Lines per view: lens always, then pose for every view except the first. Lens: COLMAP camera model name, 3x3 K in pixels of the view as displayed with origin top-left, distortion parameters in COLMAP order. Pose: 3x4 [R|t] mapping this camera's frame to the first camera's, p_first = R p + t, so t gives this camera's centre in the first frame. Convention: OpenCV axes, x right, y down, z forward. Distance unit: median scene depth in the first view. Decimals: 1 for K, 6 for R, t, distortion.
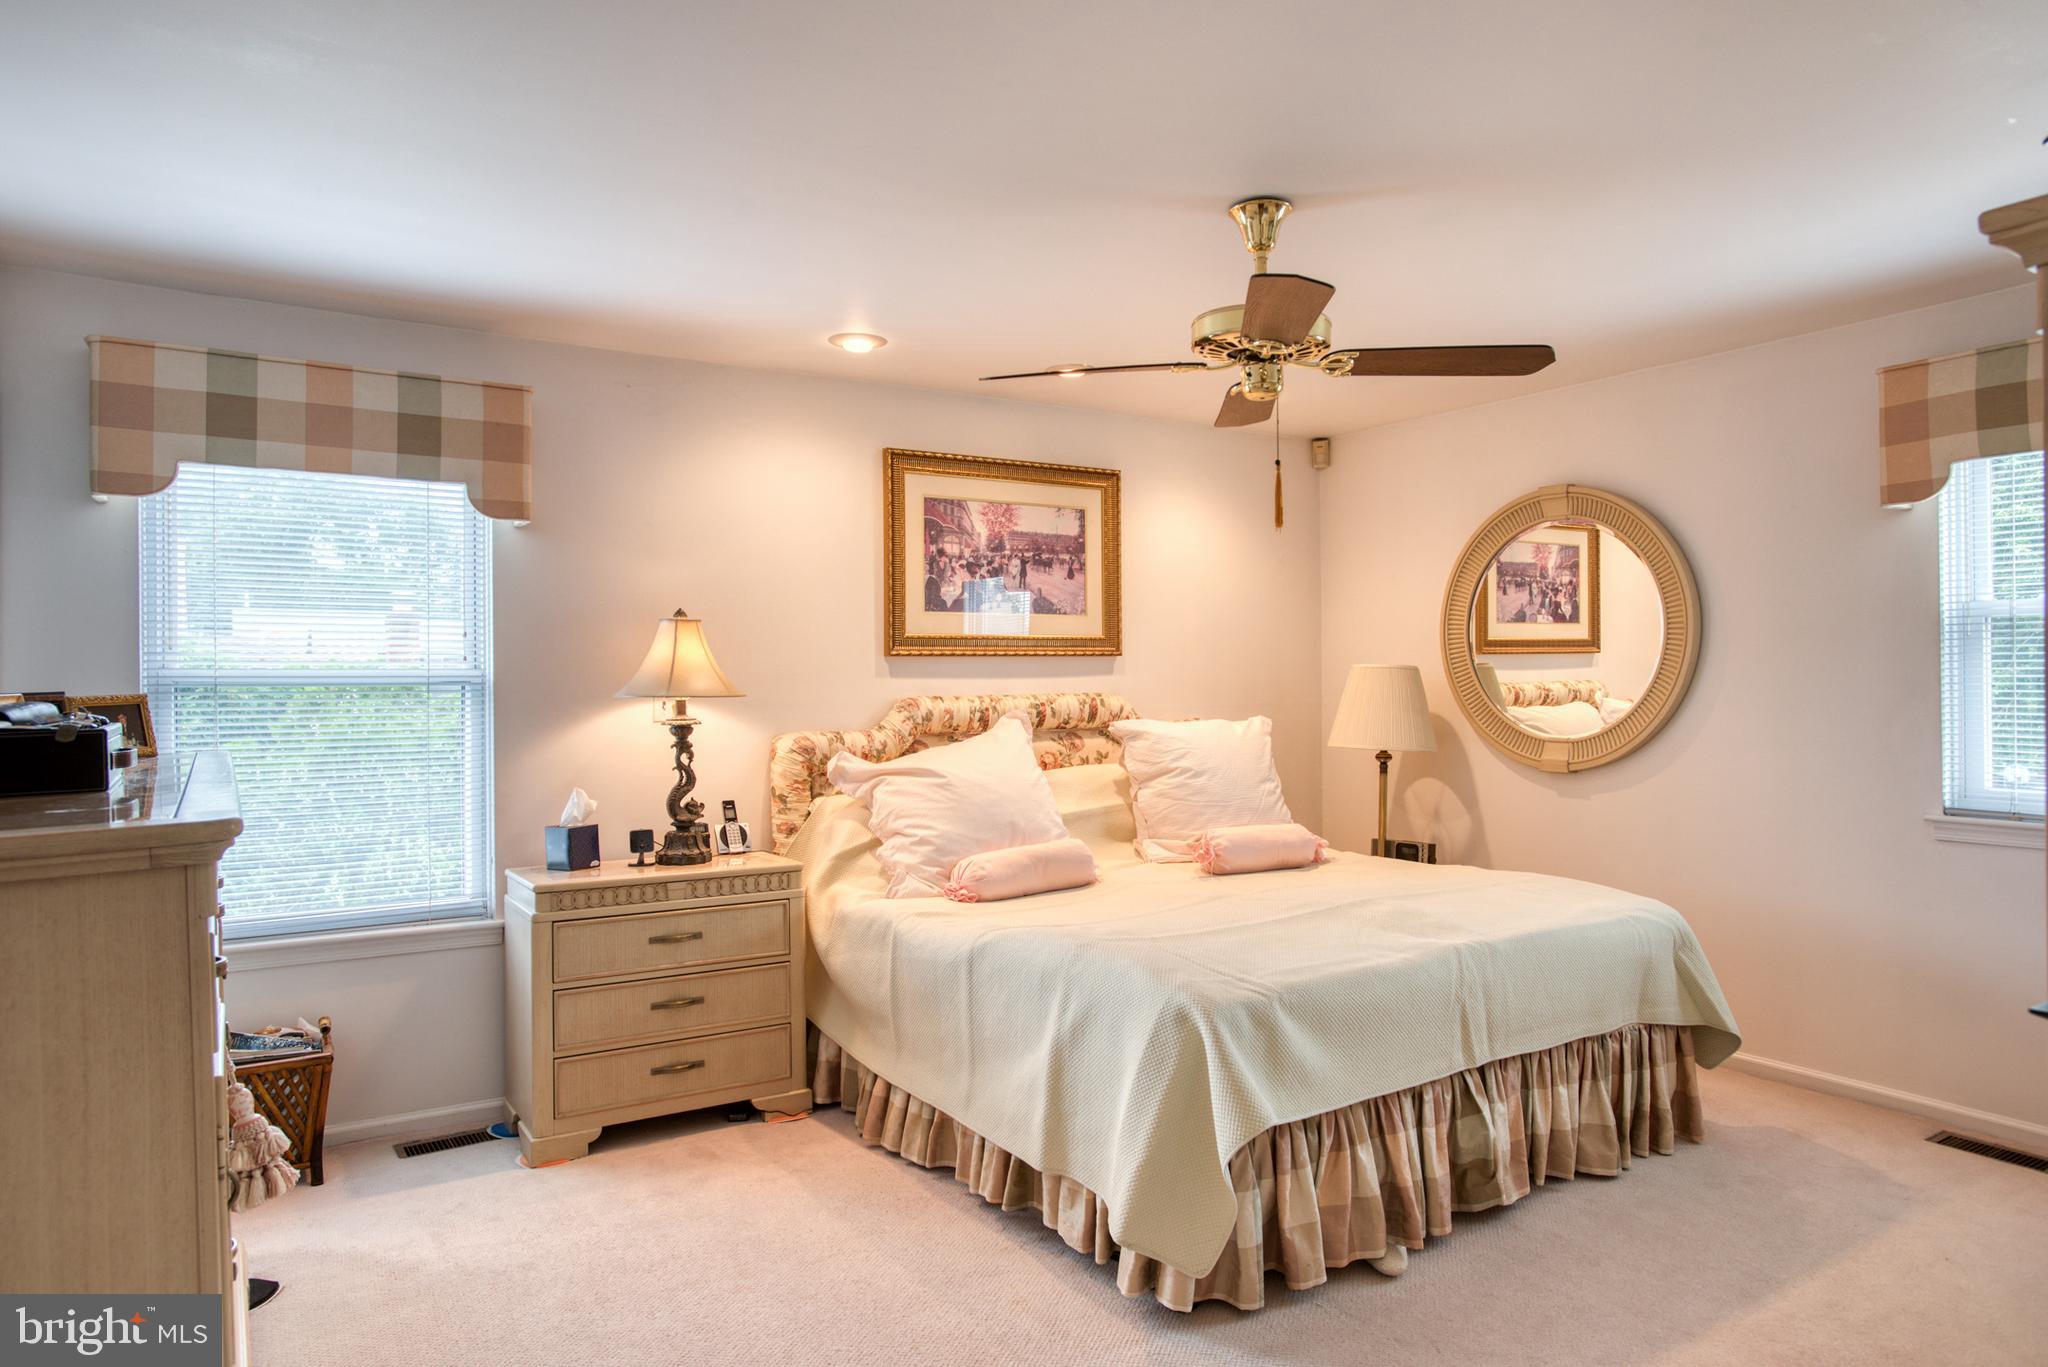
lens RADIAL K [[1234.3, 0, 1017.5], [0, 1234.3, 688.4], [0, 0, 1]] dist [-0.019123, 0.002514]
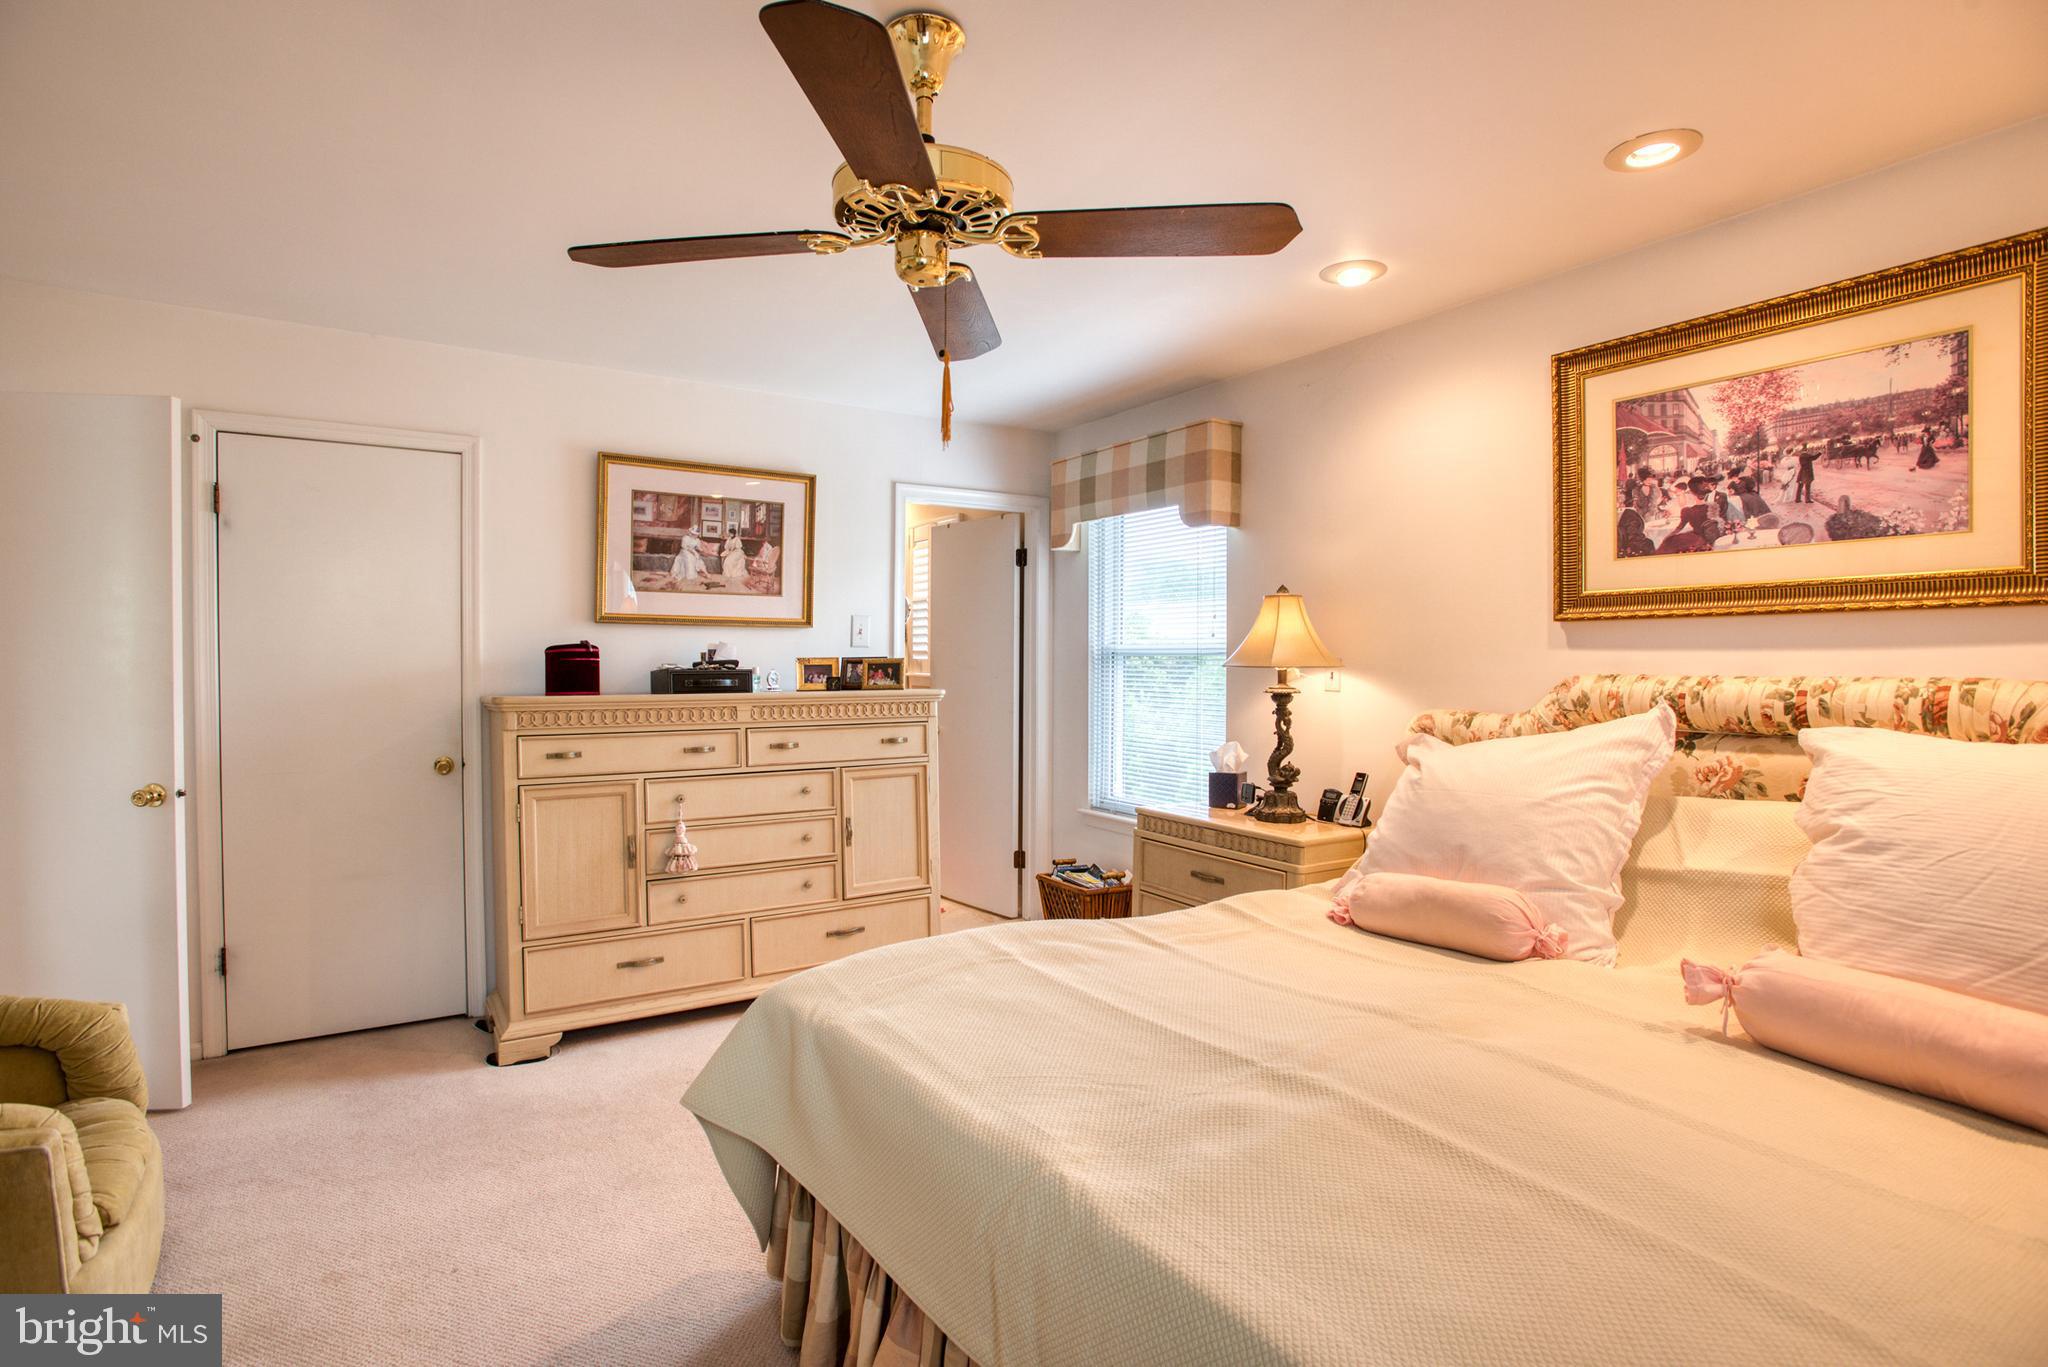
lens RADIAL K [[994.5, 0, 1019.7], [0, 994.5, 682.4], [0, 0, 1]] dist [-0.066318, 0.025695]
pose [[0.016541, 0.030989, -0.999383, 0.493569], [-0.007792, 0.999493, 0.030863, -0.004068], [0.999833, 0.007277, 0.016774, 0.632451]]
